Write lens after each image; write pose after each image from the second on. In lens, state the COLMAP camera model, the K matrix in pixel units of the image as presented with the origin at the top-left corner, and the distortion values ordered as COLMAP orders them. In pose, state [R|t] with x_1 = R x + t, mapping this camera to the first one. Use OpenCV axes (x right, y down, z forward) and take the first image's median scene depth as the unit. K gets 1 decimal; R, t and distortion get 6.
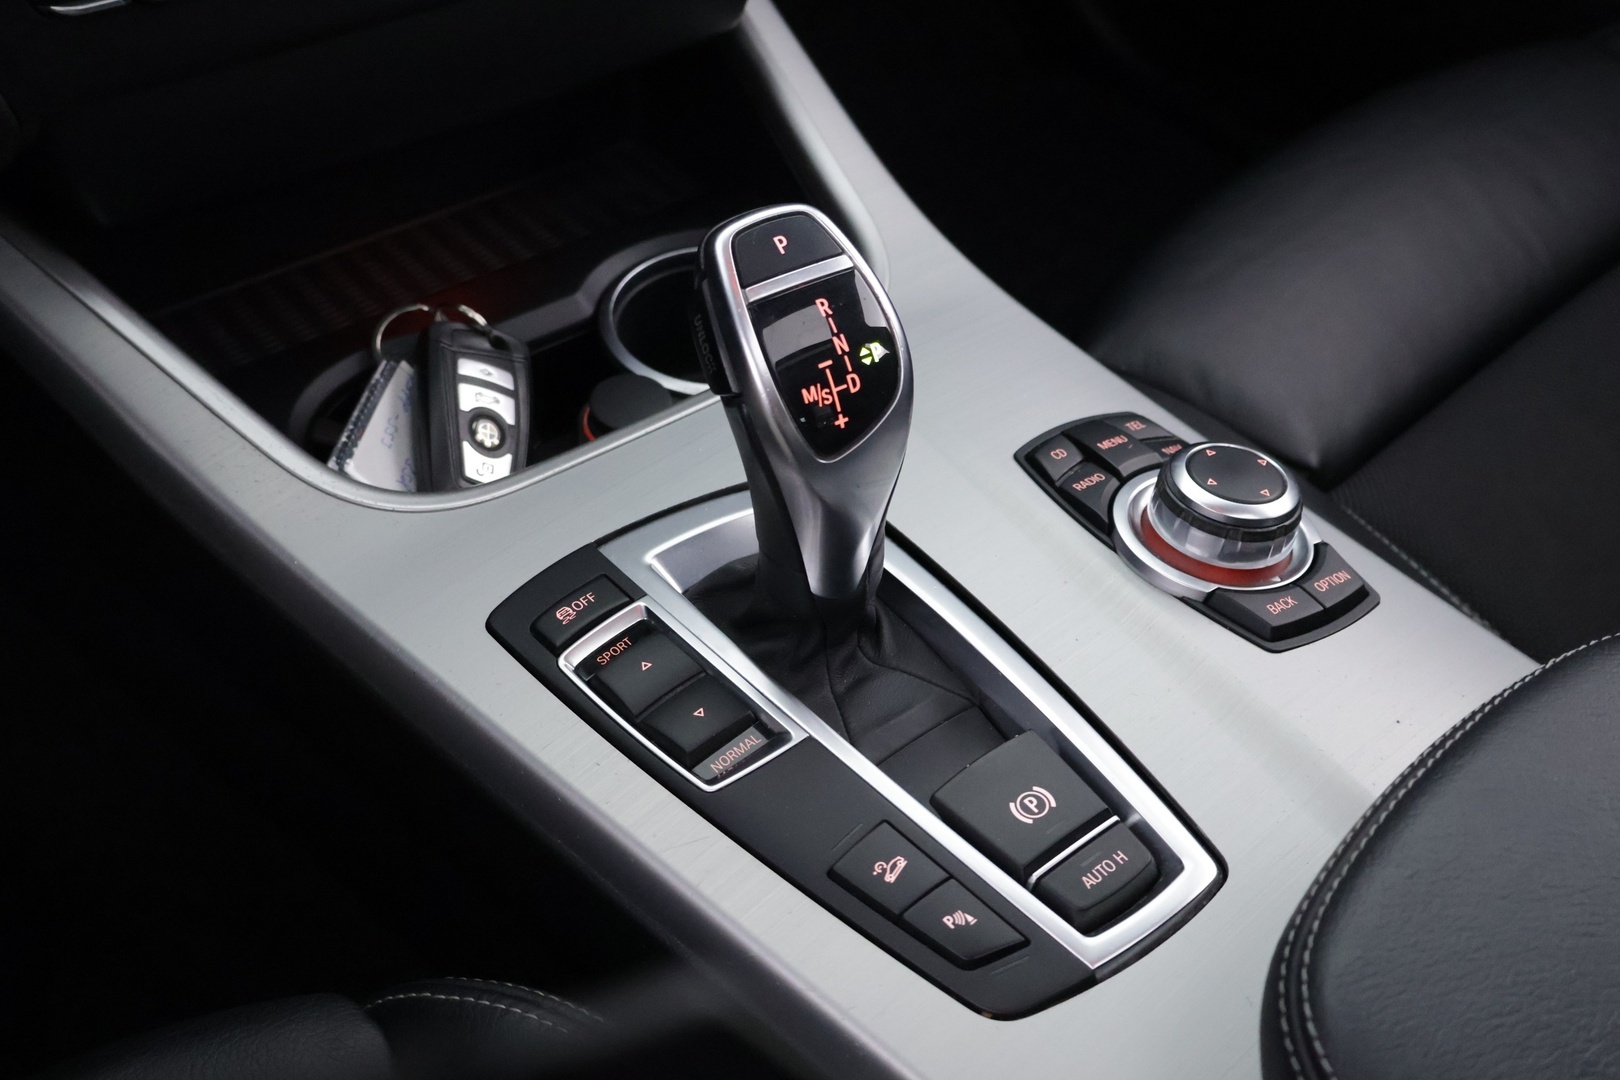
lens RADIAL K [[1670.6, 0, 806.9], [0, 1670.6, 539.5], [0, 0, 1]] dist [-0.001462, 0.000000]
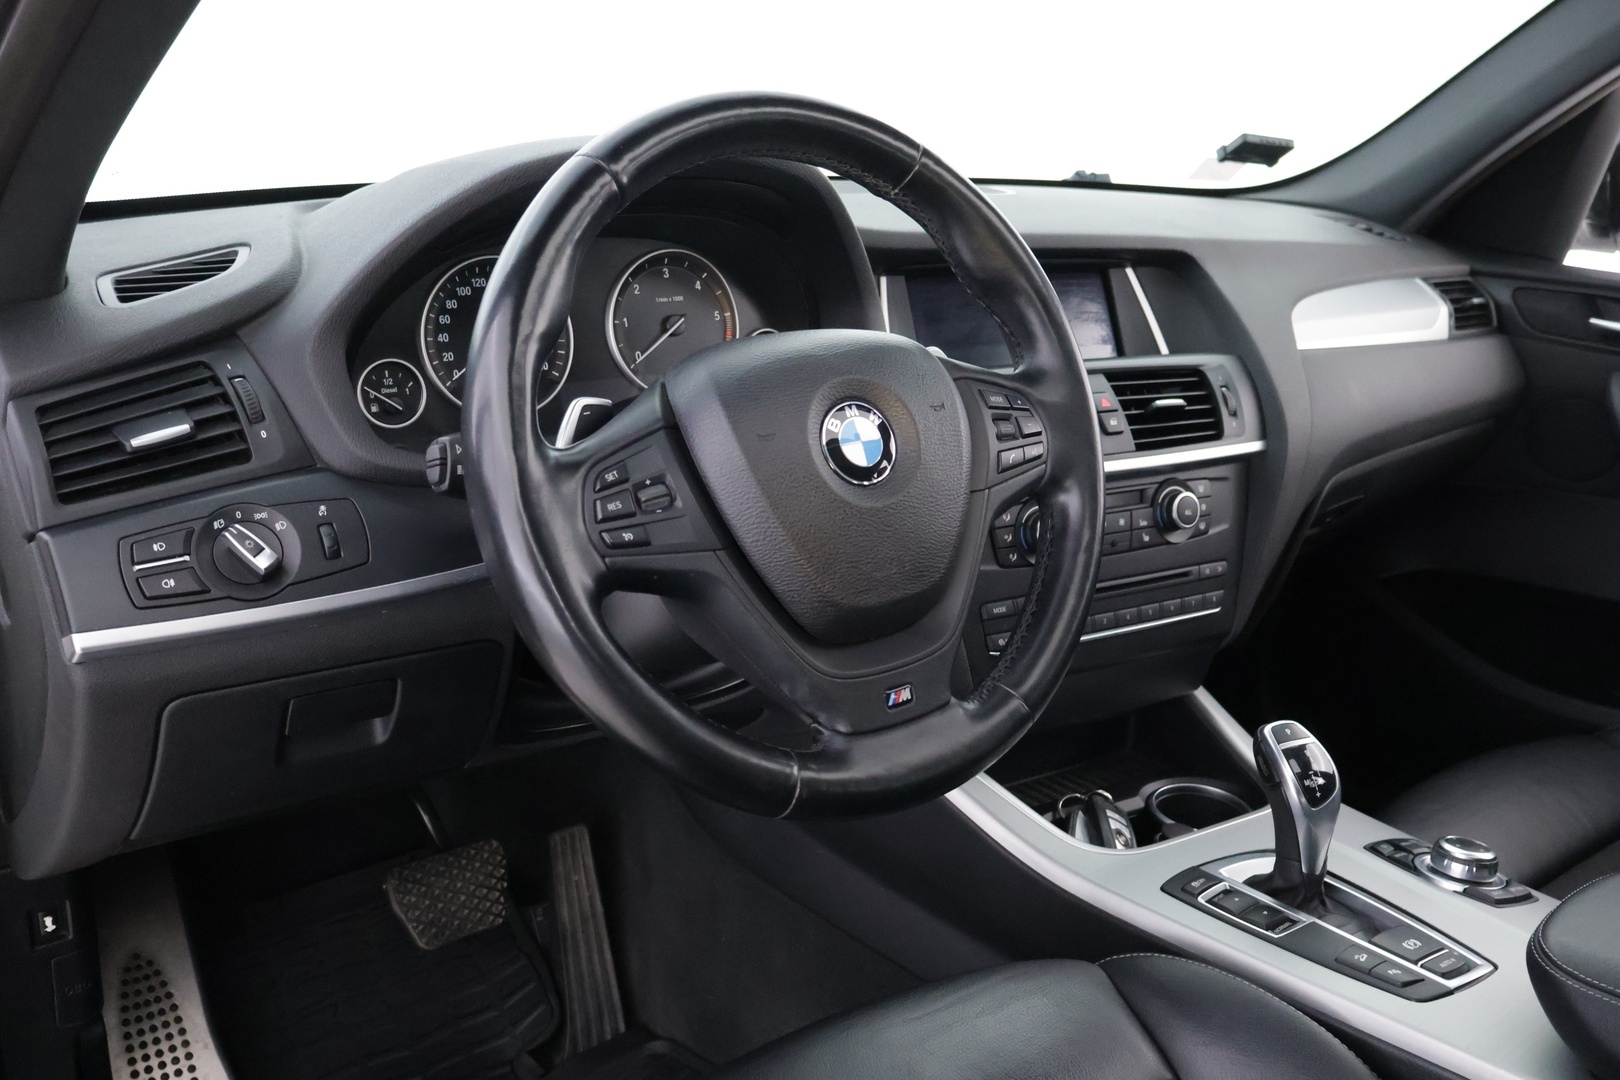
lens RADIAL K [[1445.1, 0, 809.4], [0, 1445.1, 540.9], [0, 0, 1]] dist [0.011112, -0.001595]
pose [[0.996306, 0.021365, -0.083173, -0.544559], [-0.059091, 0.873347, -0.483500, 0.667161], [0.062309, 0.486629, 0.871384, -1.140819]]
